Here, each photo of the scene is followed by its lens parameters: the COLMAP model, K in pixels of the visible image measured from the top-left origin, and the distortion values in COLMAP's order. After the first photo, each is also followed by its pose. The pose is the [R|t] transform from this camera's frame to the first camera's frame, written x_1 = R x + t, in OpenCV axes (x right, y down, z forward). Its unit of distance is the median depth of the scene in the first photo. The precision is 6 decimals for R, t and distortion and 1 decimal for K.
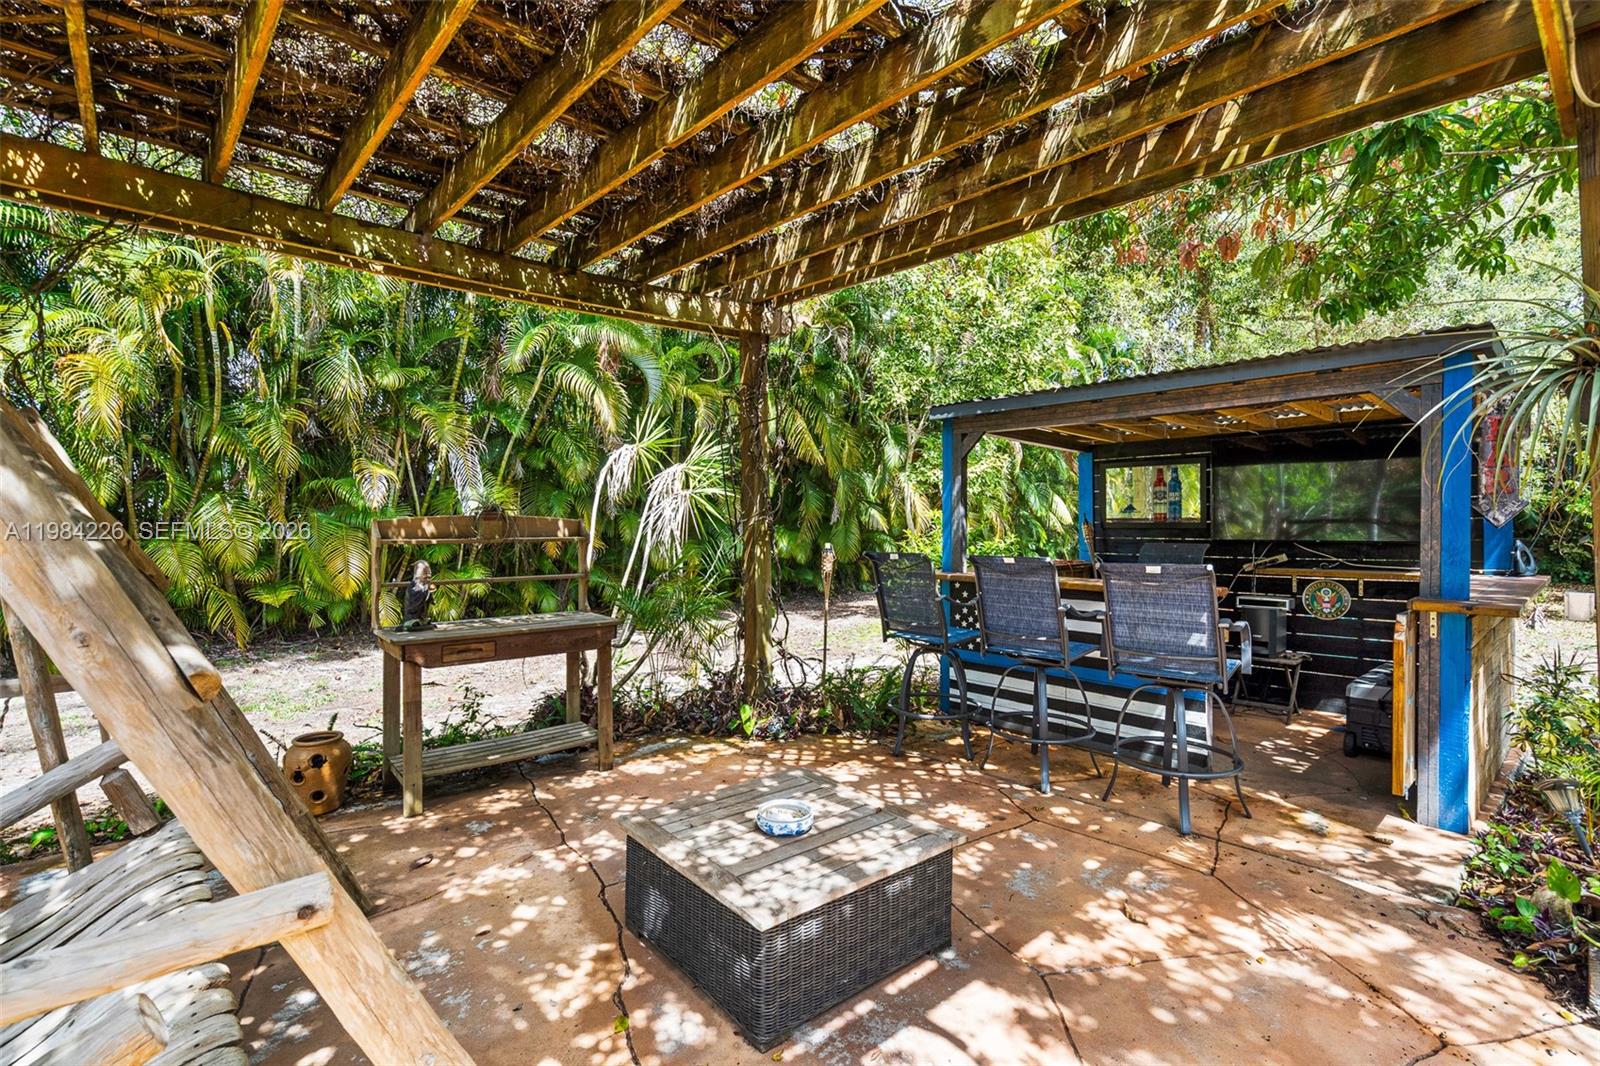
lens RADIAL K [[749.5, 0, 800.0], [0, 749.5, 533.0], [0, 0, 1]] dist [-0.000532, -0.000056]
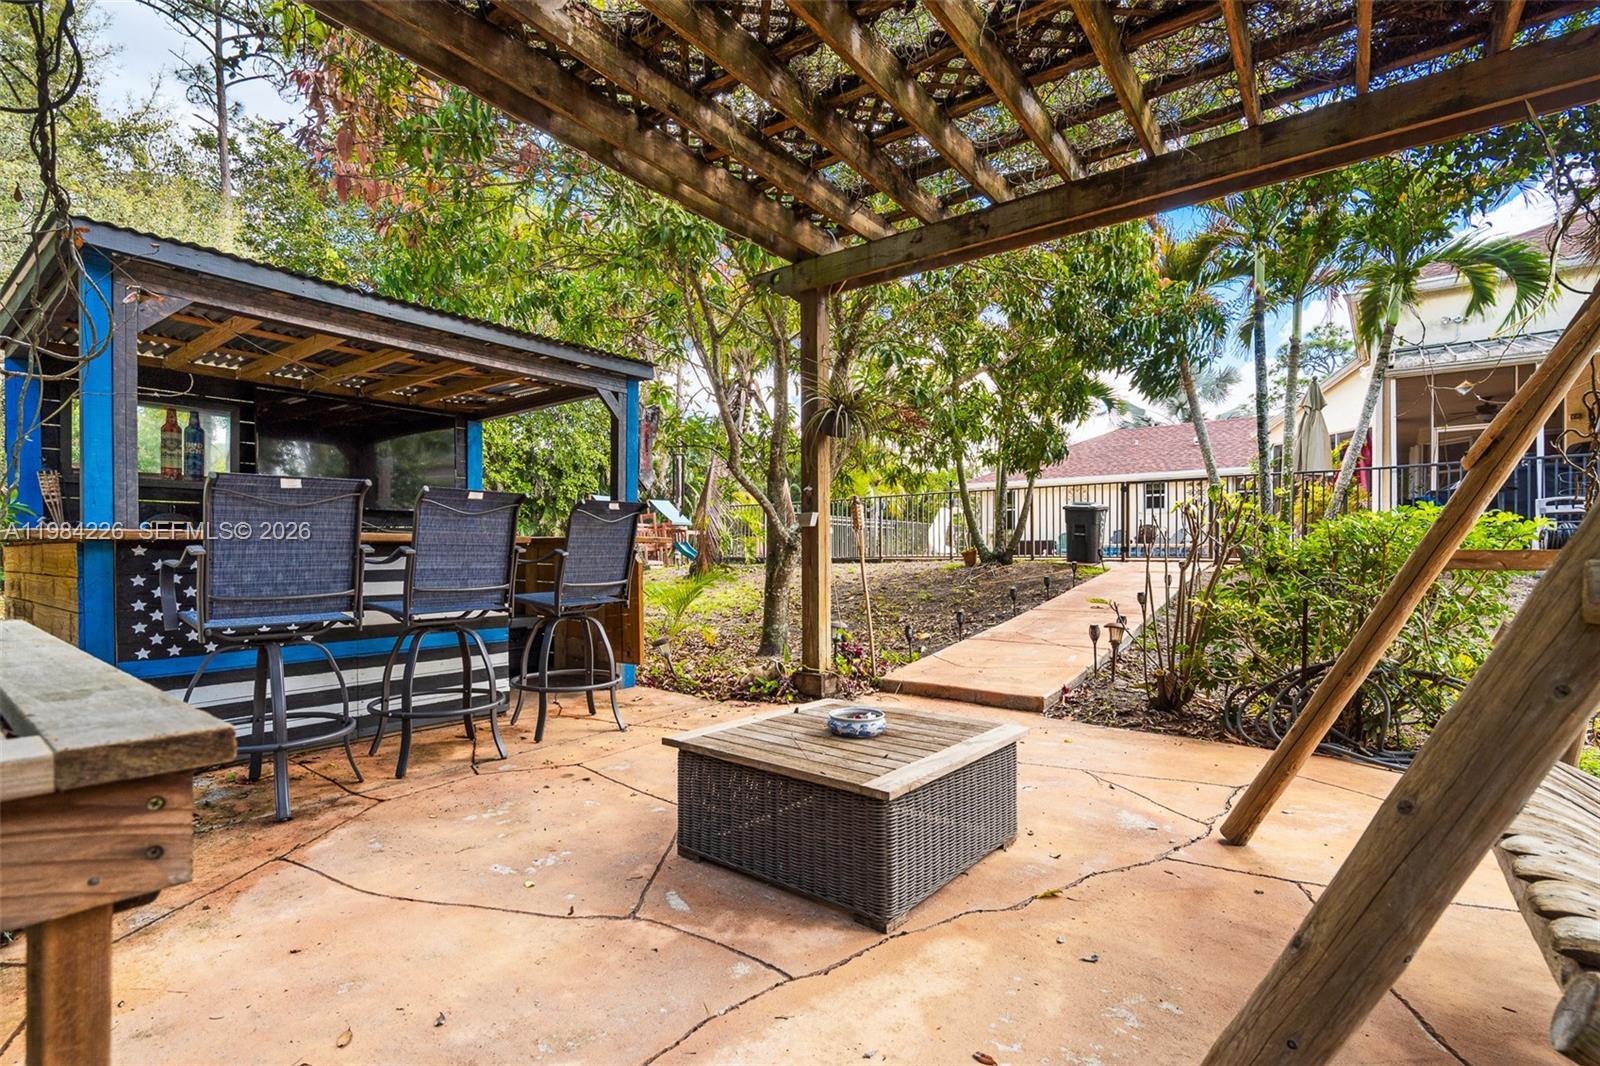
lens RADIAL K [[749.5, 0, 800.0], [0, 749.5, 533.0], [0, 0, 1]] dist [-0.000532, -0.000056]
pose [[-0.167690, 0.015778, 0.985714, -0.401909], [-0.000265, 0.999871, -0.016050, 0.055559], [-0.985840, -0.002953, -0.167664, 0.500901]]
